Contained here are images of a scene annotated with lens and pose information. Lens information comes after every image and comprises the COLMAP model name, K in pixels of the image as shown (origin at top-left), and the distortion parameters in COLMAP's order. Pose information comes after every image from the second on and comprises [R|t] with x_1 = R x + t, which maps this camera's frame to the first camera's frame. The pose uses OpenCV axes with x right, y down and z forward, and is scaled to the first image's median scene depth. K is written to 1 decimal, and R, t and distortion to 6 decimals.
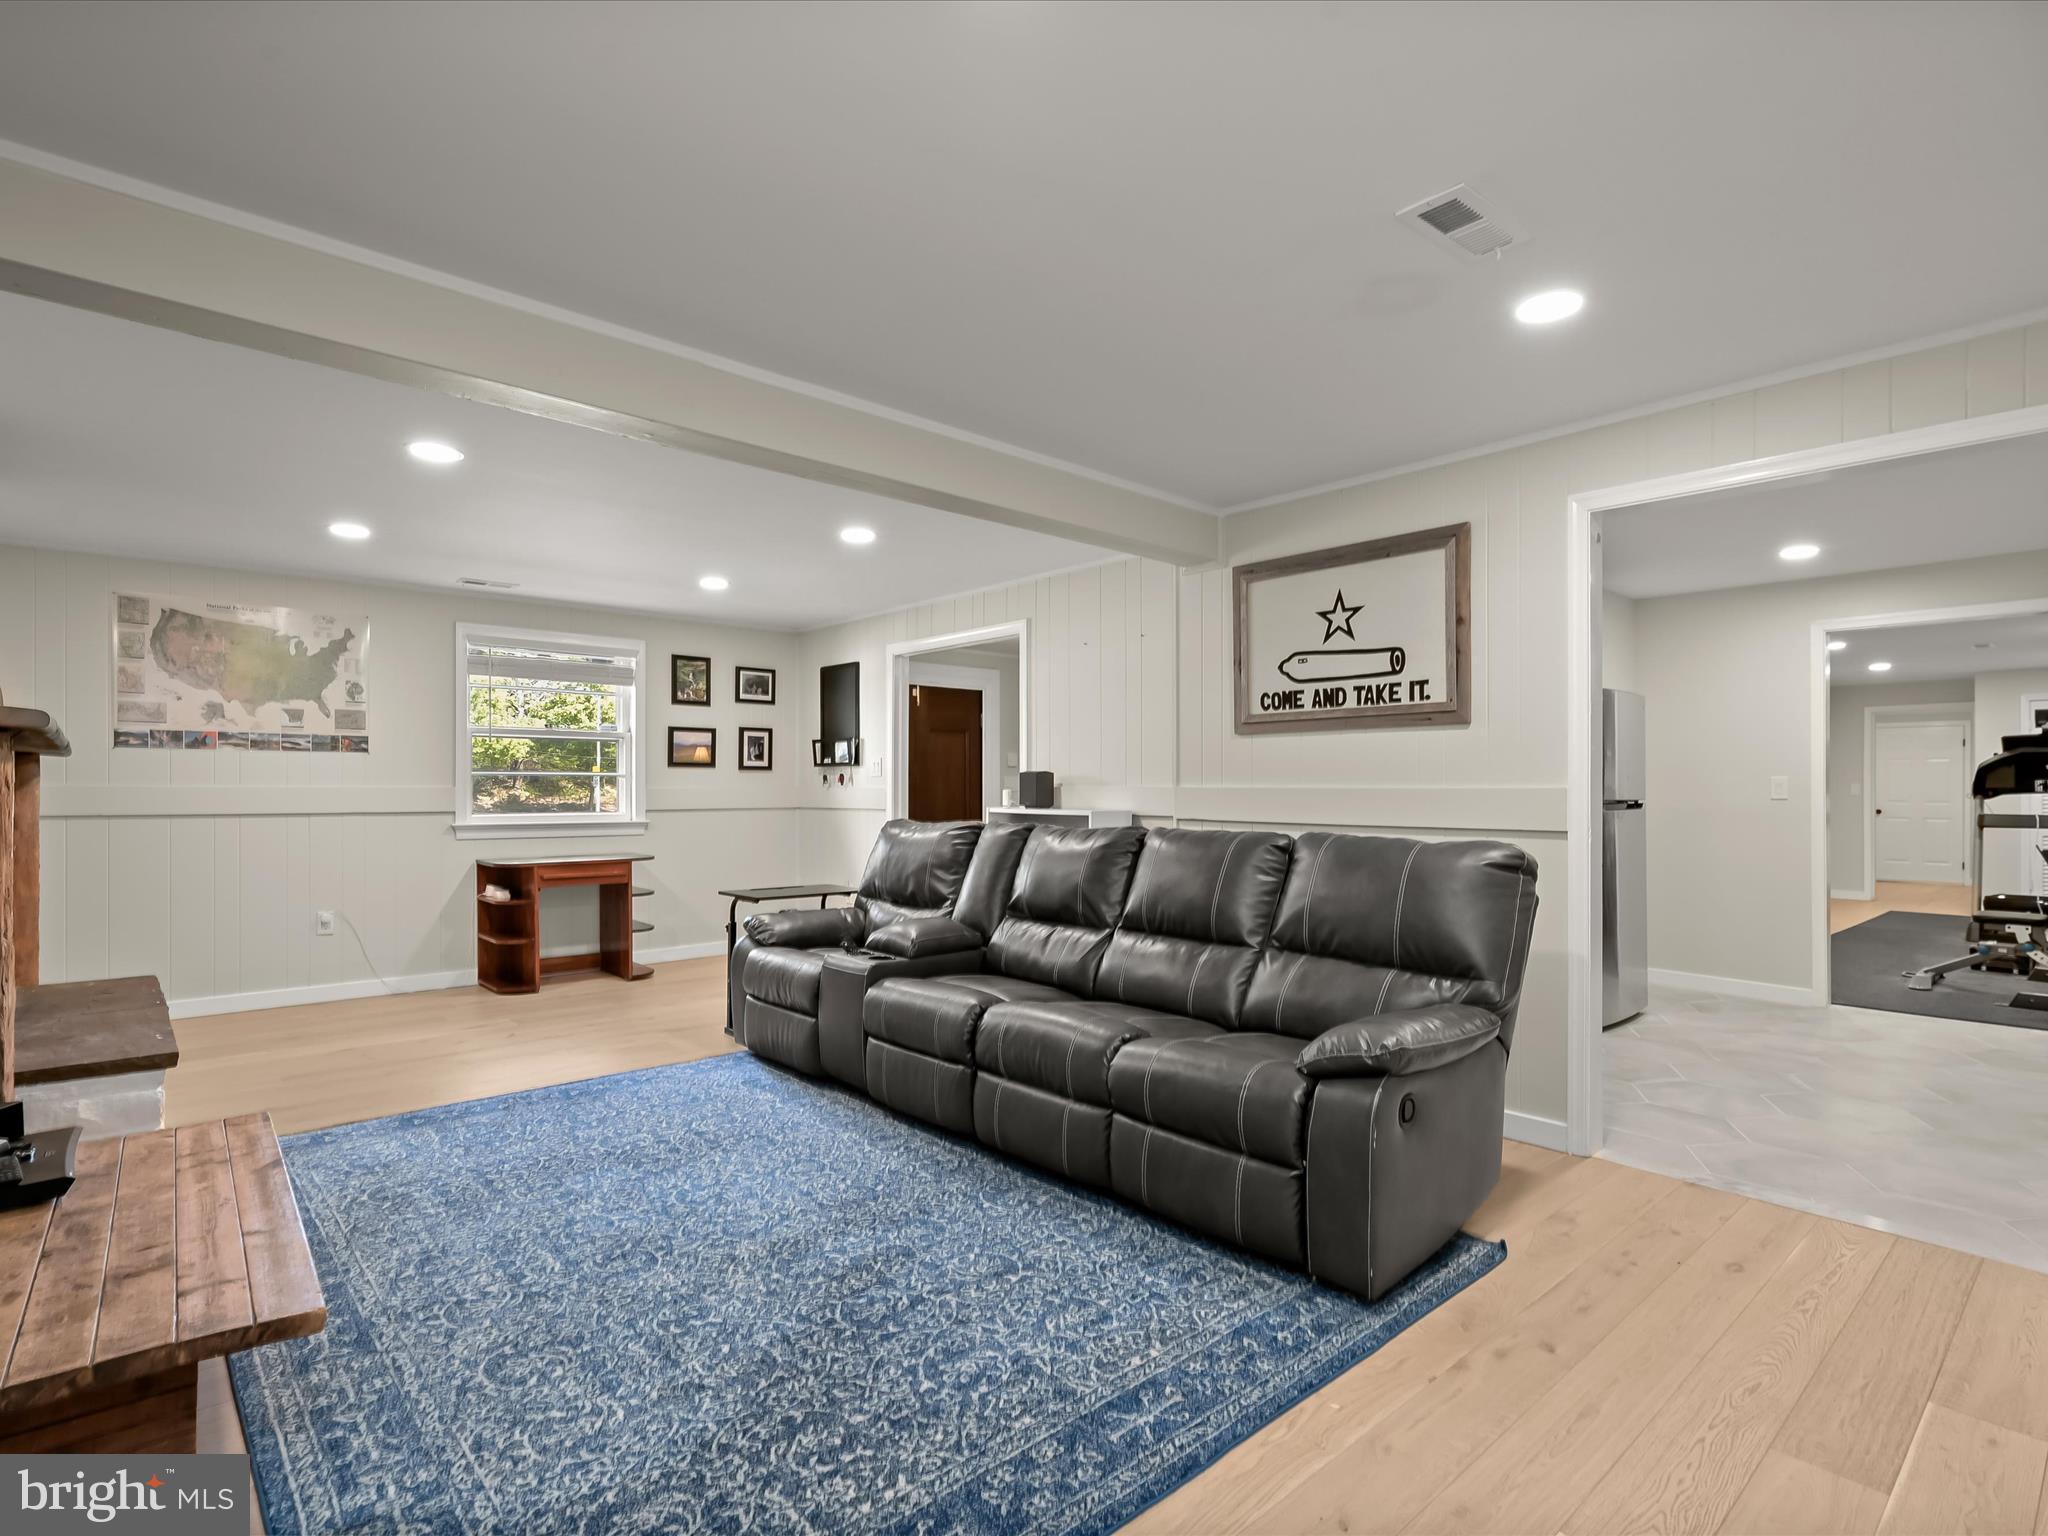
lens RADIAL K [[1042.7, 0, 1032.2], [0, 1042.7, 777.4], [0, 0, 1]] dist [-0.002726, -0.001969]
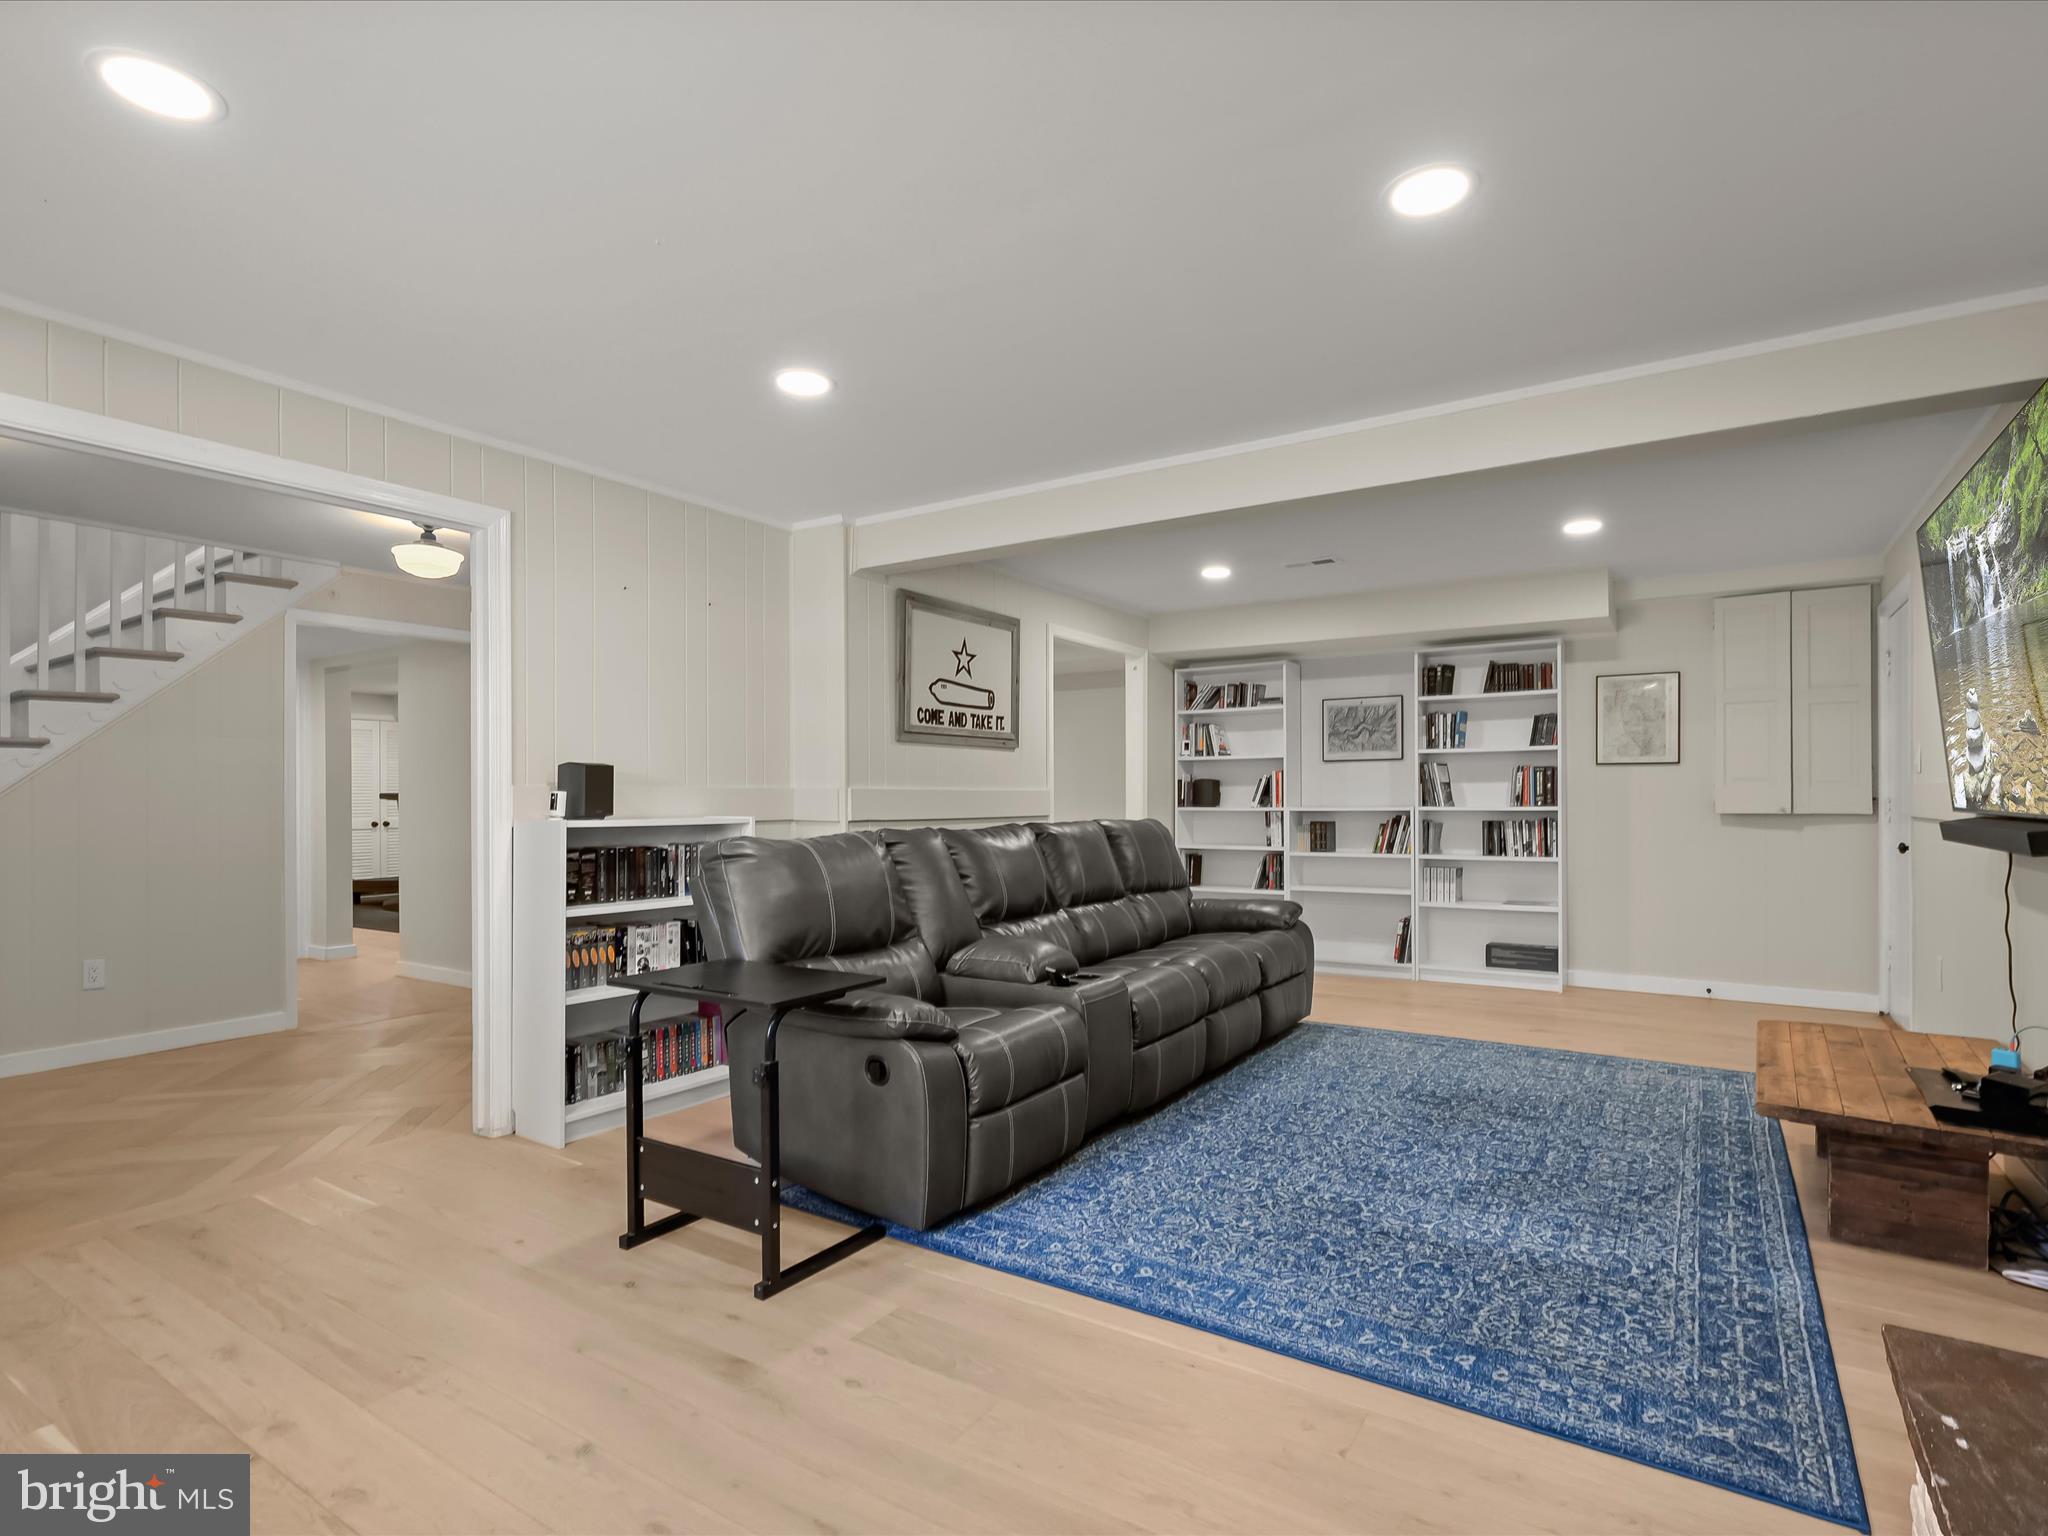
lens RADIAL K [[1042.7, 0, 1042.9], [0, 1042.7, 772.7], [0, 0, 1]] dist [-0.002726, -0.001969]
pose [[-0.270855, 0.018108, 0.962450, -0.944262], [-0.009272, 0.999728, -0.021419, 0.015200], [-0.962576, -0.014725, -0.270613, 1.203133]]
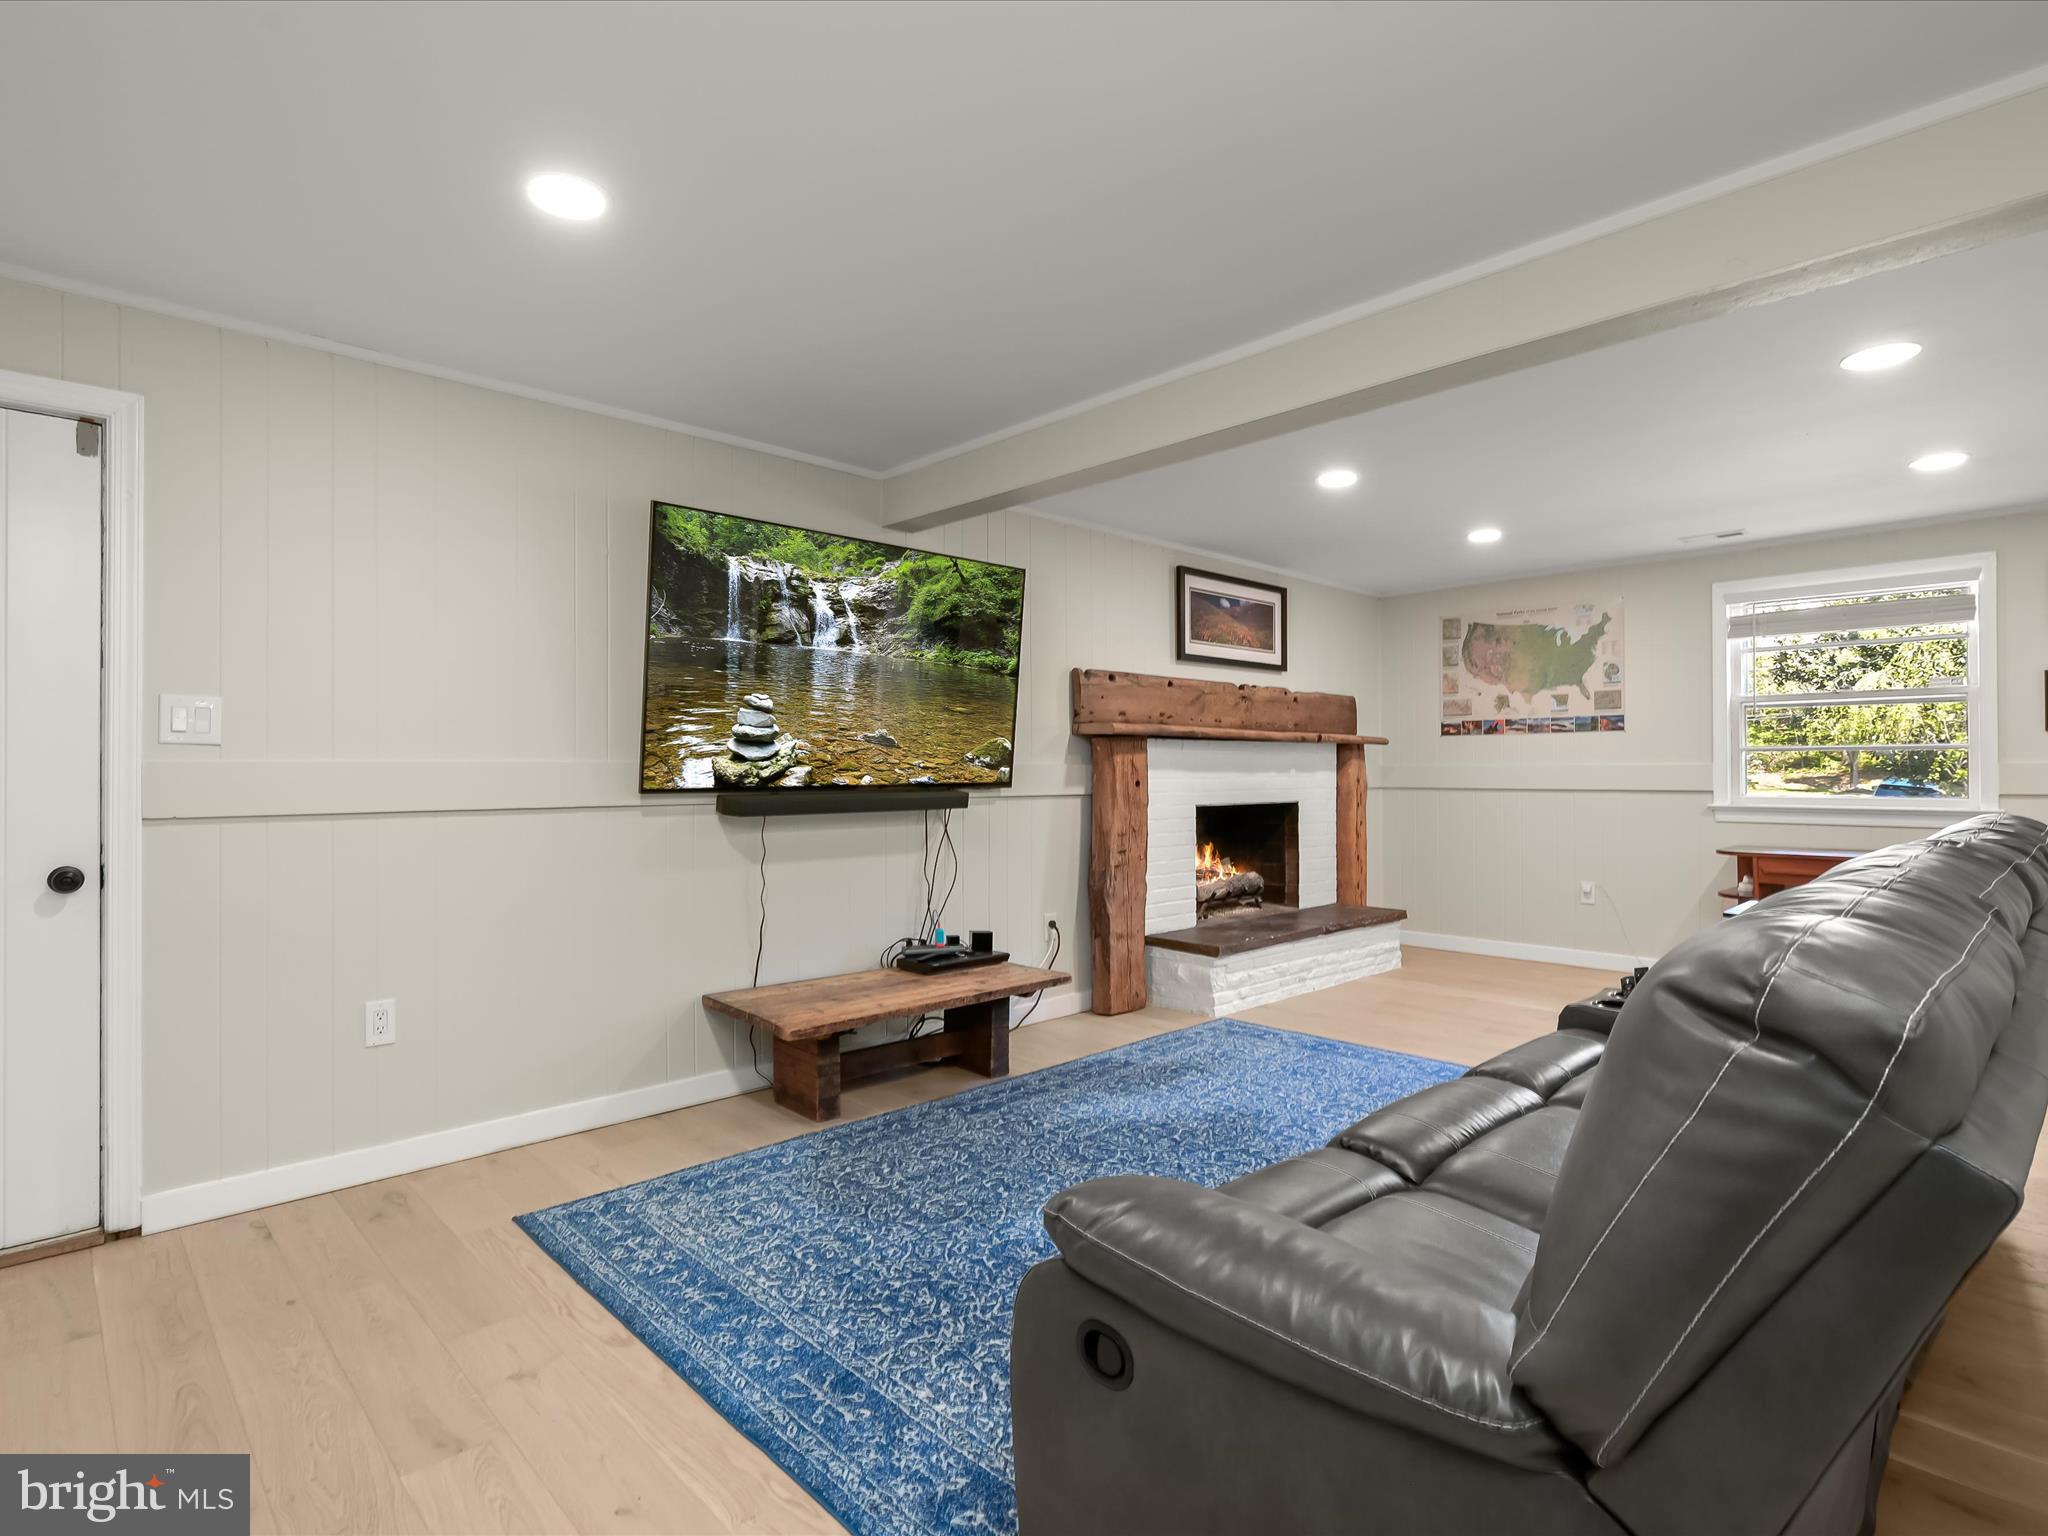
lens RADIAL K [[1042.7, 0, 1010.8], [0, 1042.7, 769.5], [0, 0, 1]] dist [-0.002726, -0.001969]
pose [[0.014826, -0.001798, -0.999888, 0.519054], [0.017855, 0.999839, -0.001533, 0.006511], [0.999731, -0.017830, 0.014856, 0.545991]]
